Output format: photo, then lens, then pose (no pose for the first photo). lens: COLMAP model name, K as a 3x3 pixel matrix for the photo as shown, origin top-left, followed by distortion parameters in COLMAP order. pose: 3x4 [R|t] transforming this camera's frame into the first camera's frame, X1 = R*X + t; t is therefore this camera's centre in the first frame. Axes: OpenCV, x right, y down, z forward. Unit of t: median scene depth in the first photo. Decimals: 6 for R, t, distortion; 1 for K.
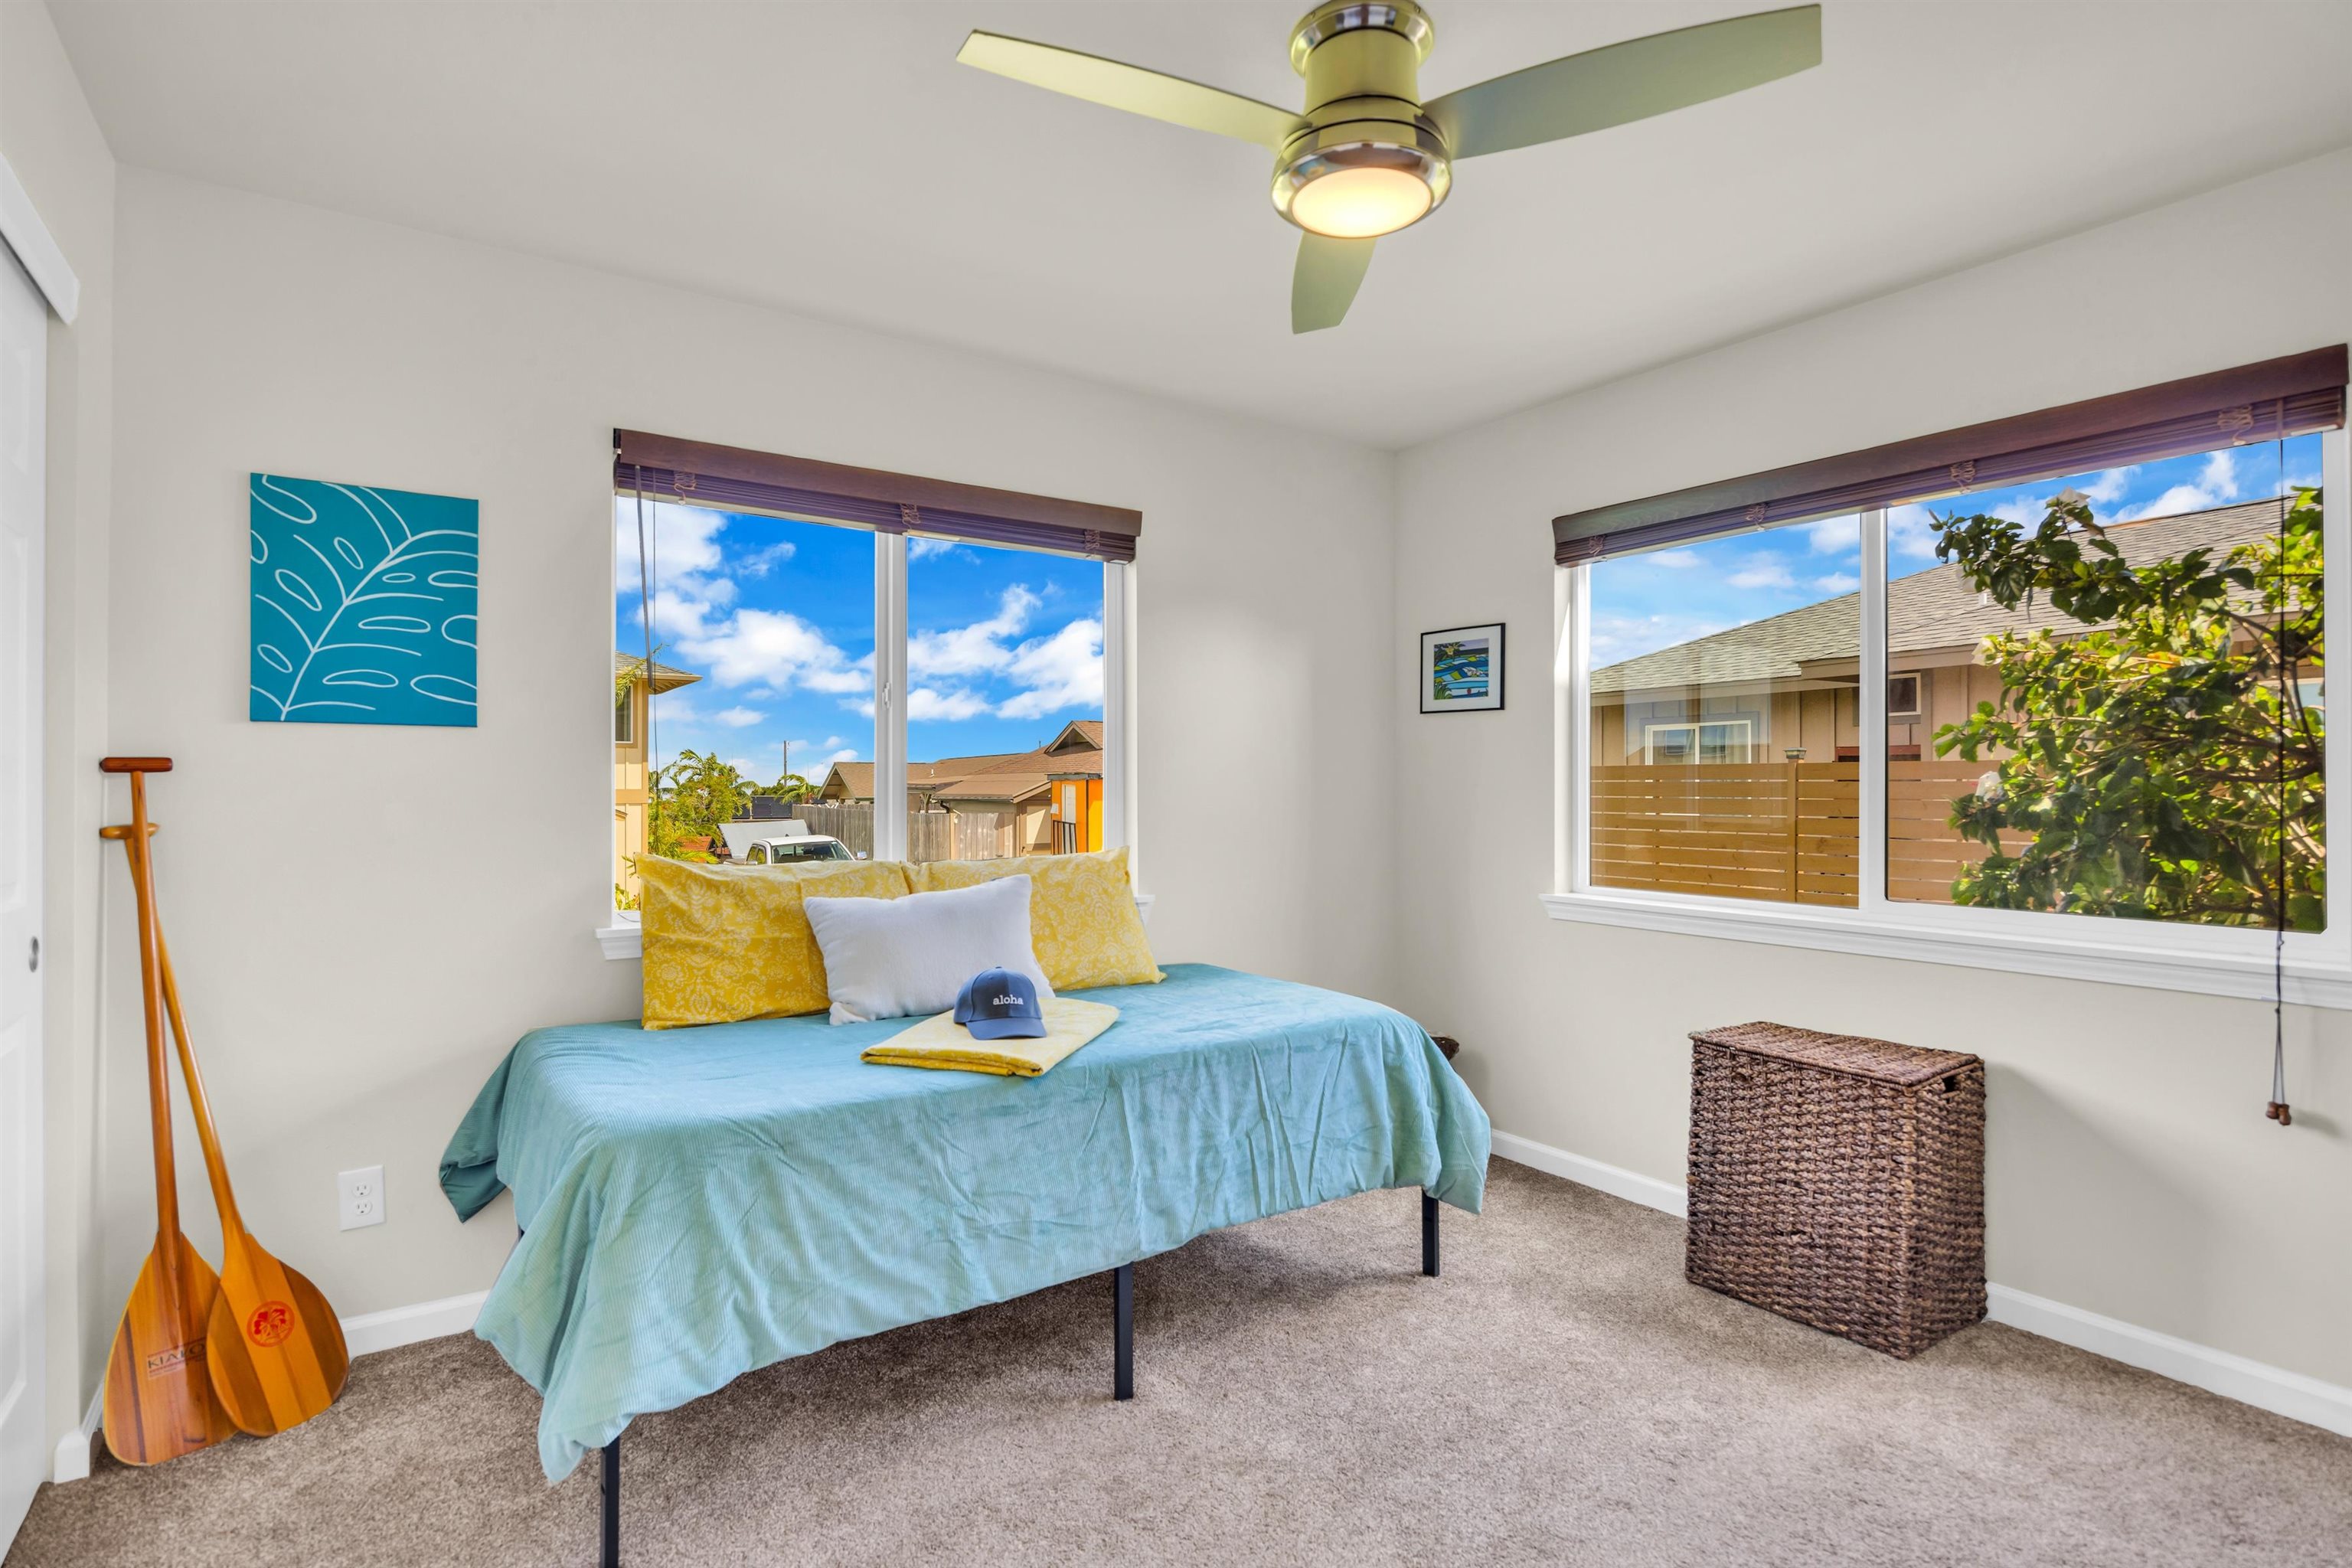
lens RADIAL K [[1135.5, 0, 1176.2], [0, 1135.5, 792.8], [0, 0, 1]] dist [-0.041902, 0.000026]
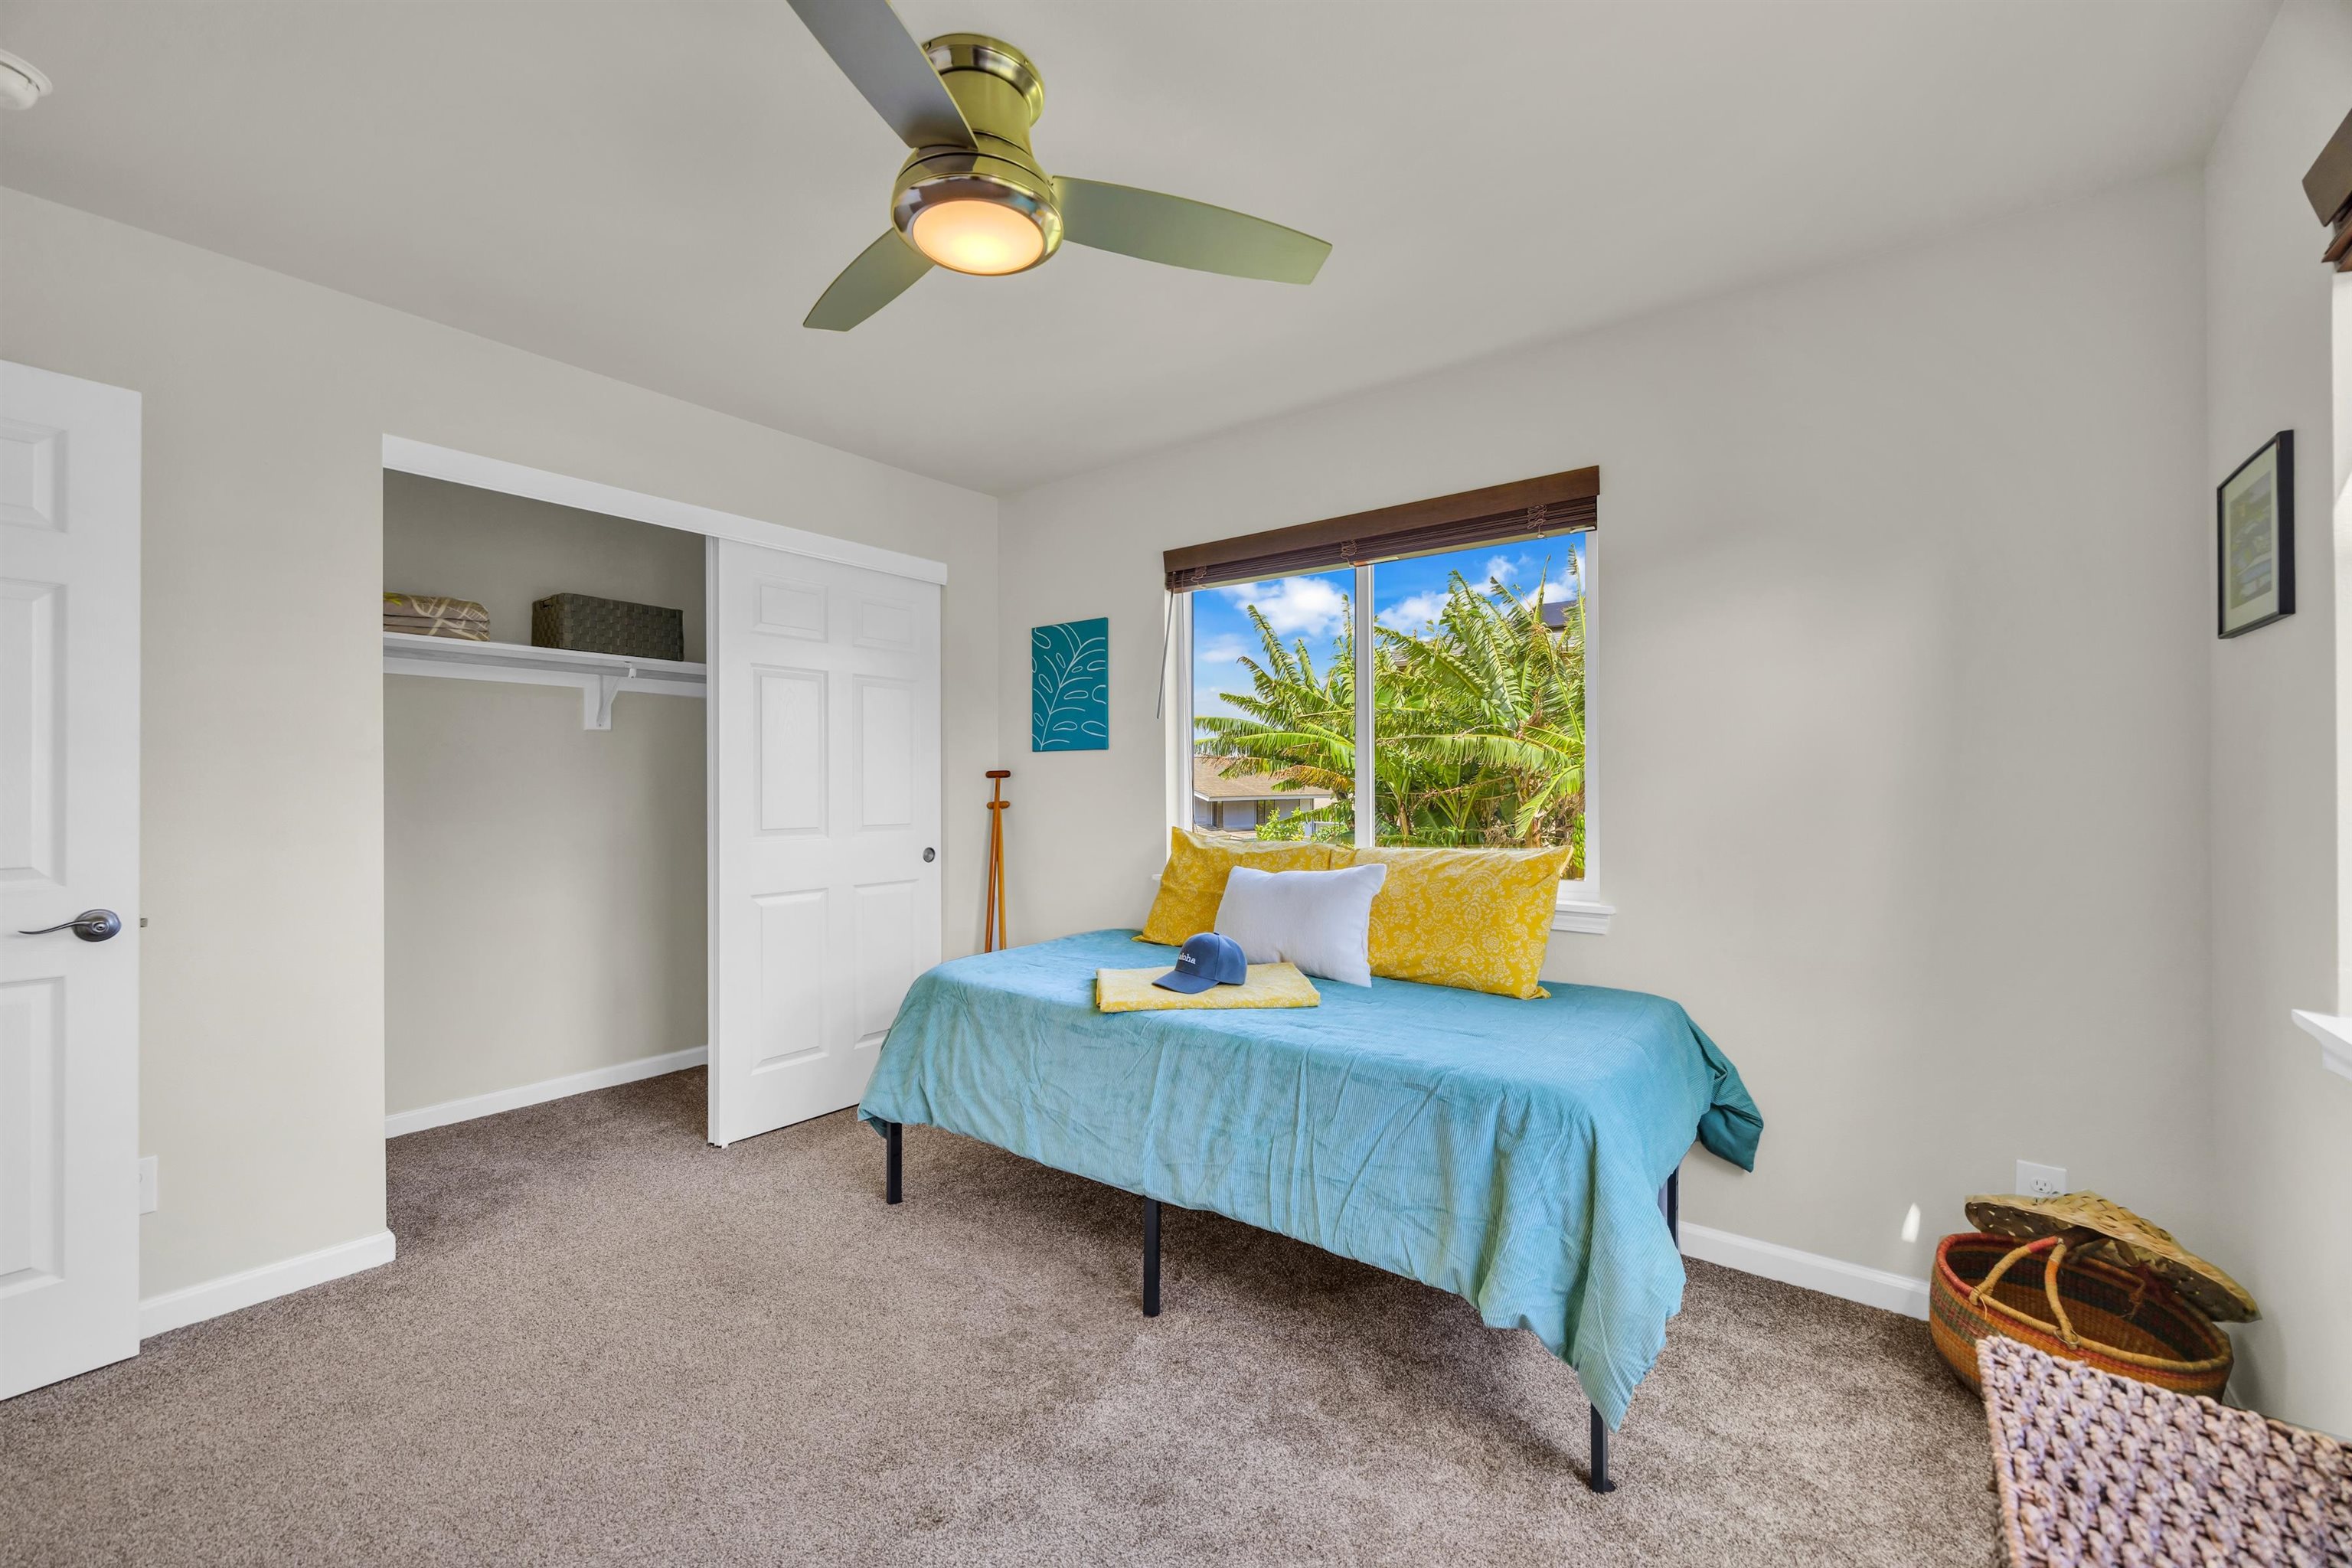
lens RADIAL K [[946.6, 0, 1176.0], [0, 946.6, 784.0], [0, 0, 1]] dist [-0.002022, 0.000102]
pose [[0.301909, 0.000431, -0.953337, 0.855567], [0.002234, 0.999997, 0.001160, -0.007116], [0.953334, -0.002480, 0.301907, 0.704773]]
